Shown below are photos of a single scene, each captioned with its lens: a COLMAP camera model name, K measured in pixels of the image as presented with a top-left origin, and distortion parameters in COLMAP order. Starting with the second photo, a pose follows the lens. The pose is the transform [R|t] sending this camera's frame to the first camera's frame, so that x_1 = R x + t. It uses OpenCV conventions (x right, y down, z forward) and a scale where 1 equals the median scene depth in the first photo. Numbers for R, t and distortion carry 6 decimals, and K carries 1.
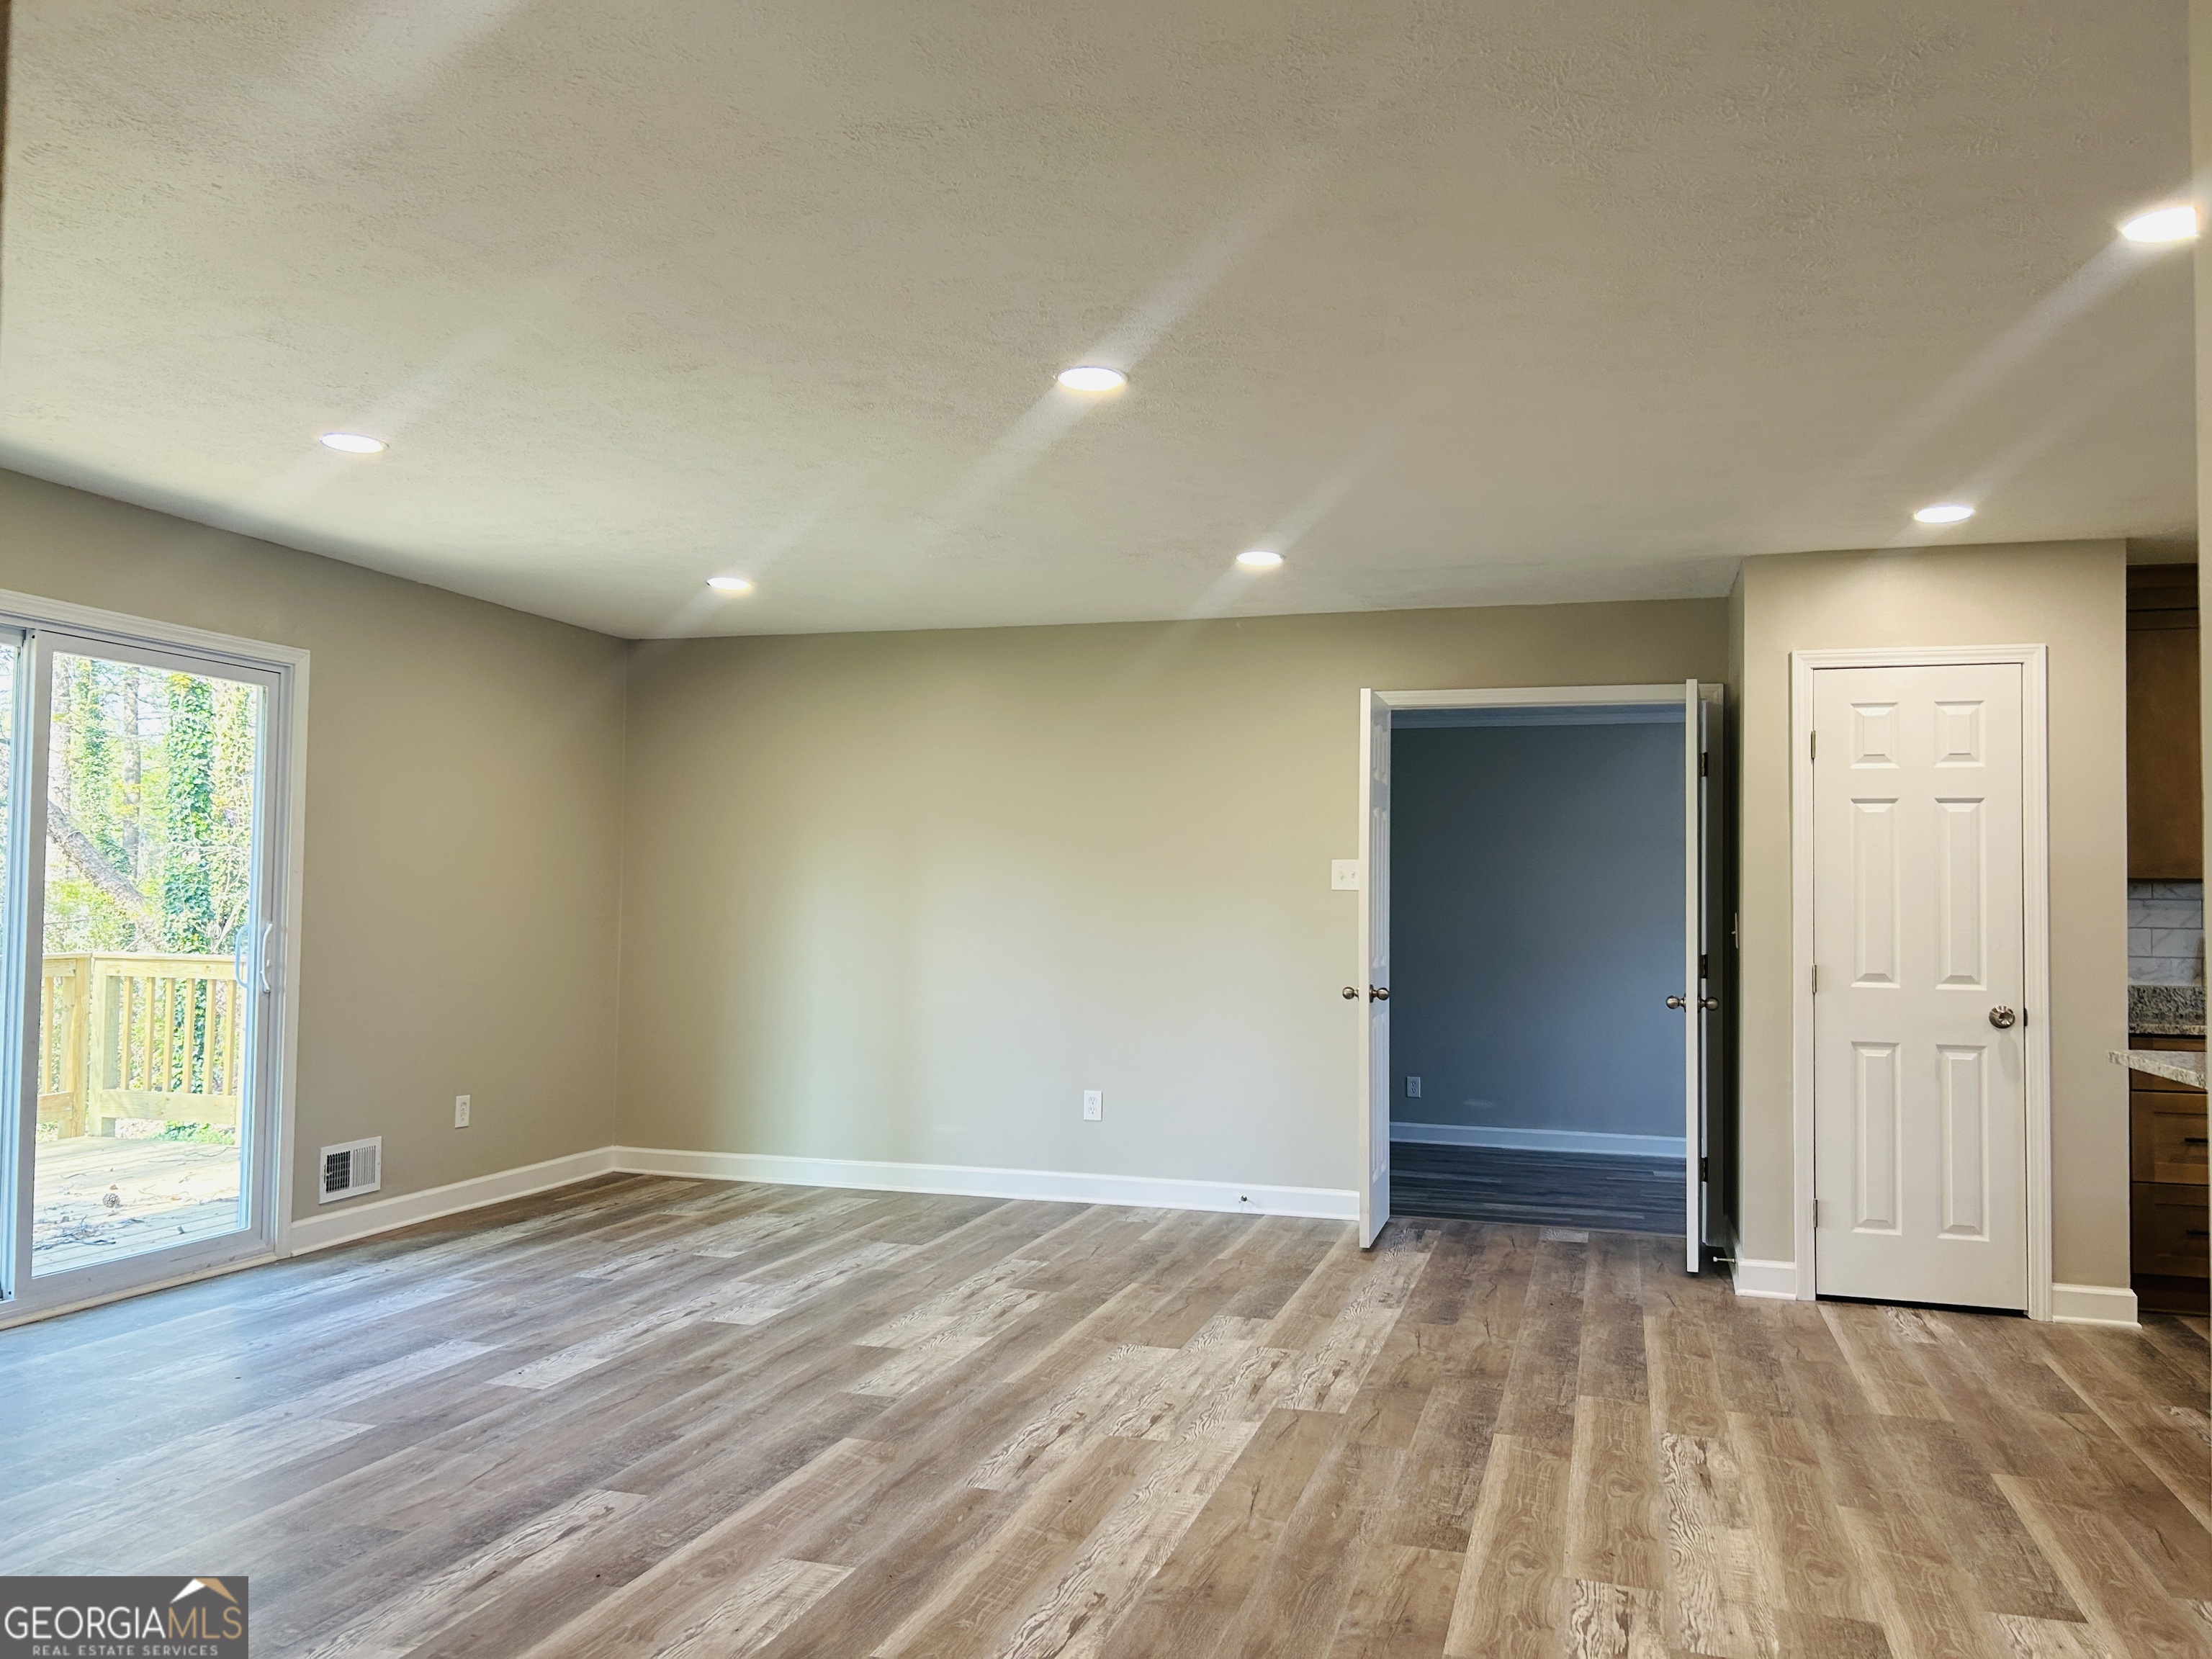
lens RADIAL K [[1668.2, 0, 1106.0], [0, 1668.2, 836.7], [0, 0, 1]] dist [0.035699, -0.024724]
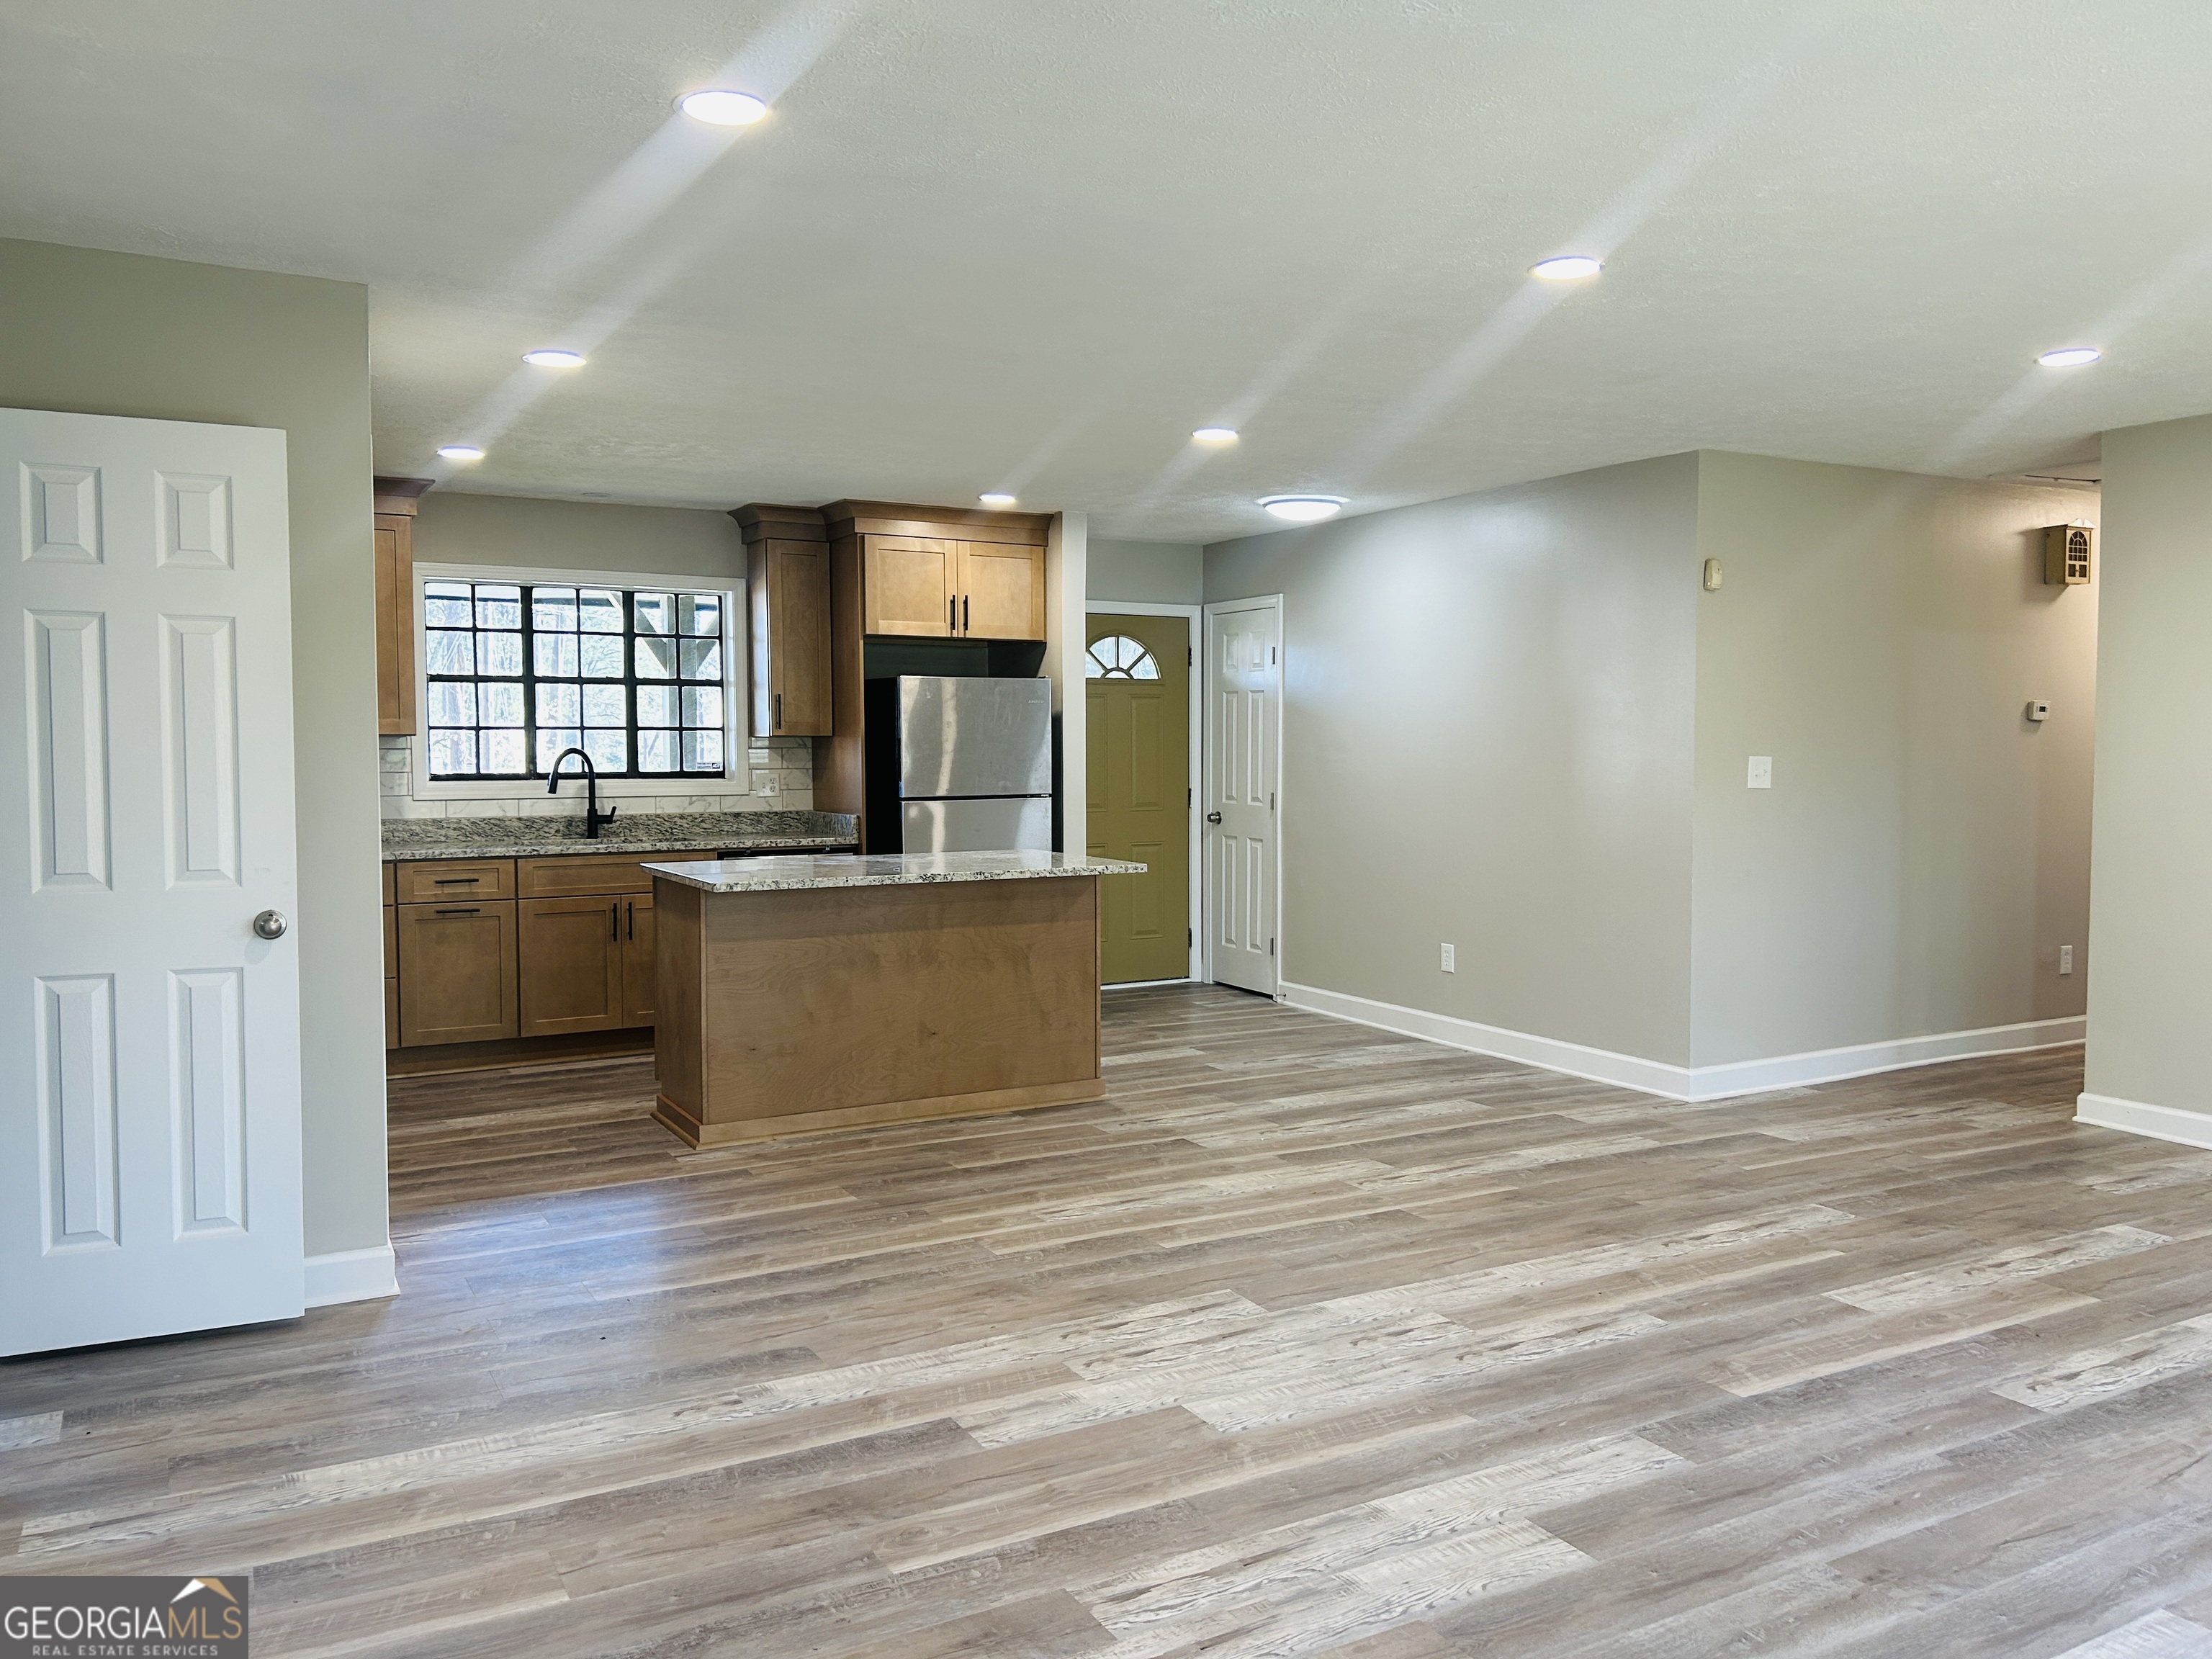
lens RADIAL K [[1665.1, 0, 1114.6], [0, 1665.1, 823.8], [0, 0, 1]] dist [0.041385, -0.038489]
pose [[-0.719301, -0.045855, 0.693184, -0.506497], [-0.038842, 0.998913, 0.025774, 0.043329], [-0.693612, -0.008385, -0.720300, 1.831571]]
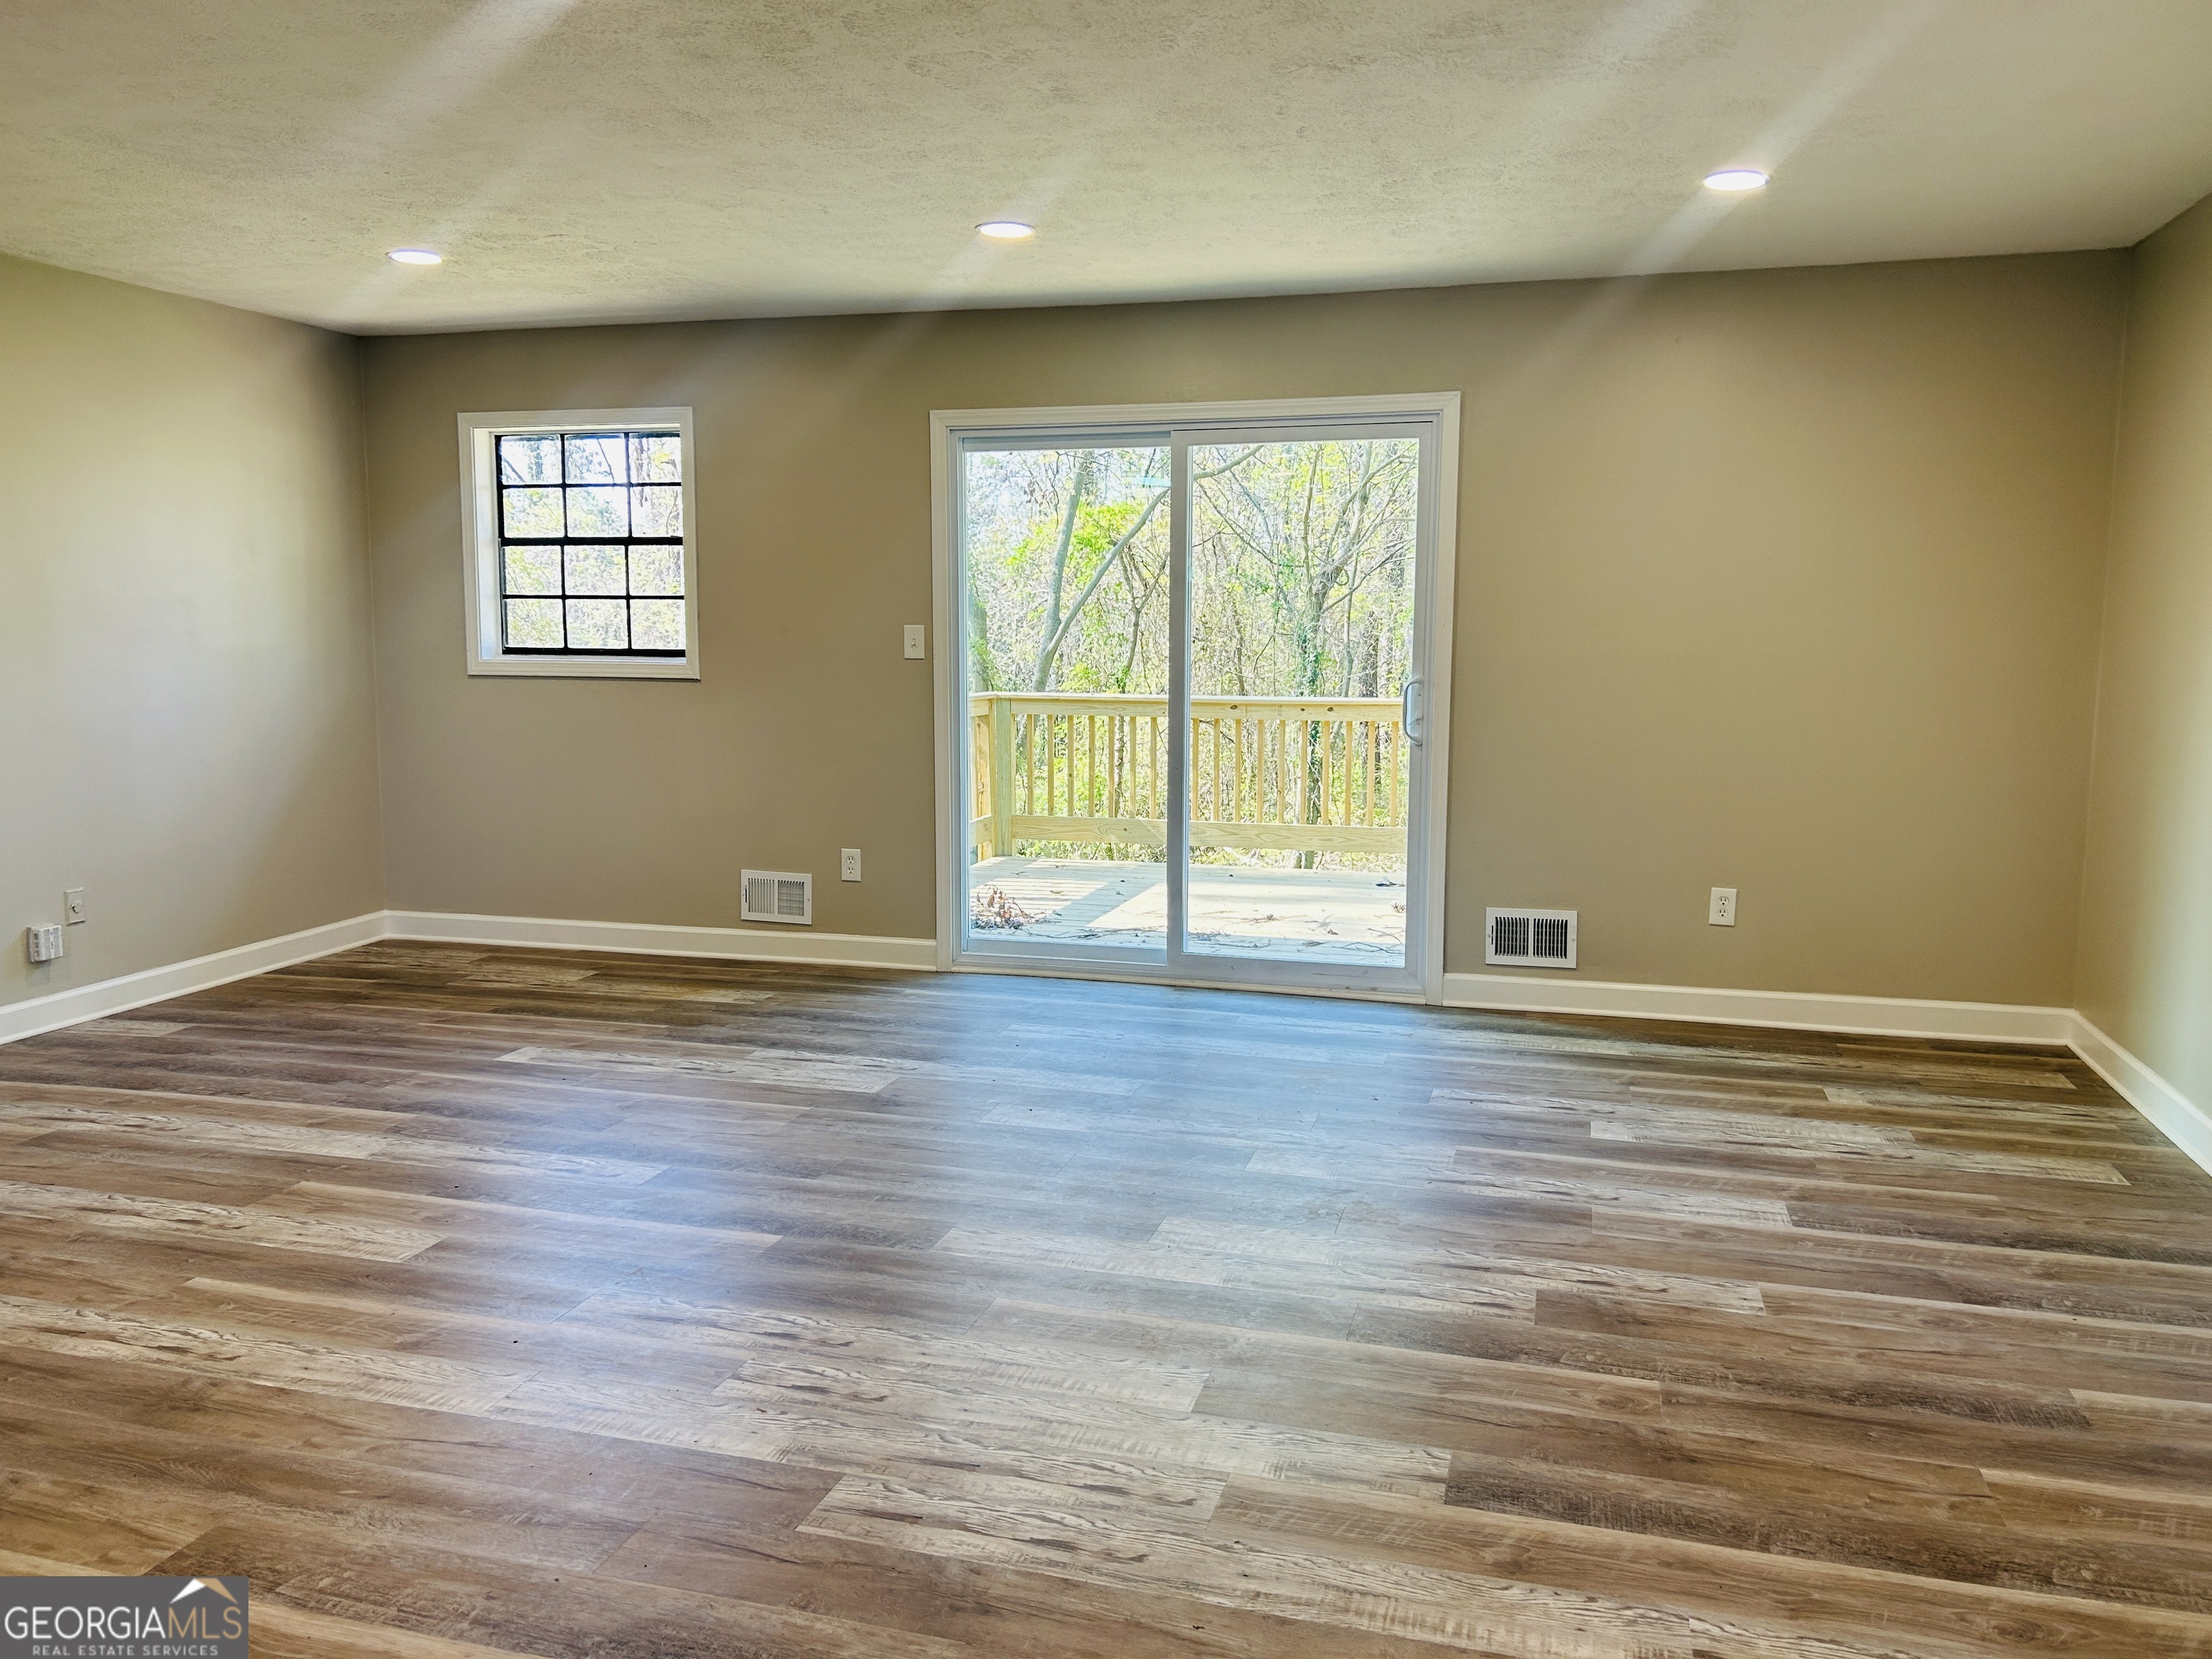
lens RADIAL K [[1665.1, 0, 1114.6], [0, 1665.1, 823.8], [0, 0, 1]] dist [0.041385, -0.038489]
pose [[0.020833, 0.105569, -0.994194, 0.733545], [0.038161, 0.993601, 0.106306, 0.037208], [0.999054, -0.040154, 0.016671, 1.150890]]
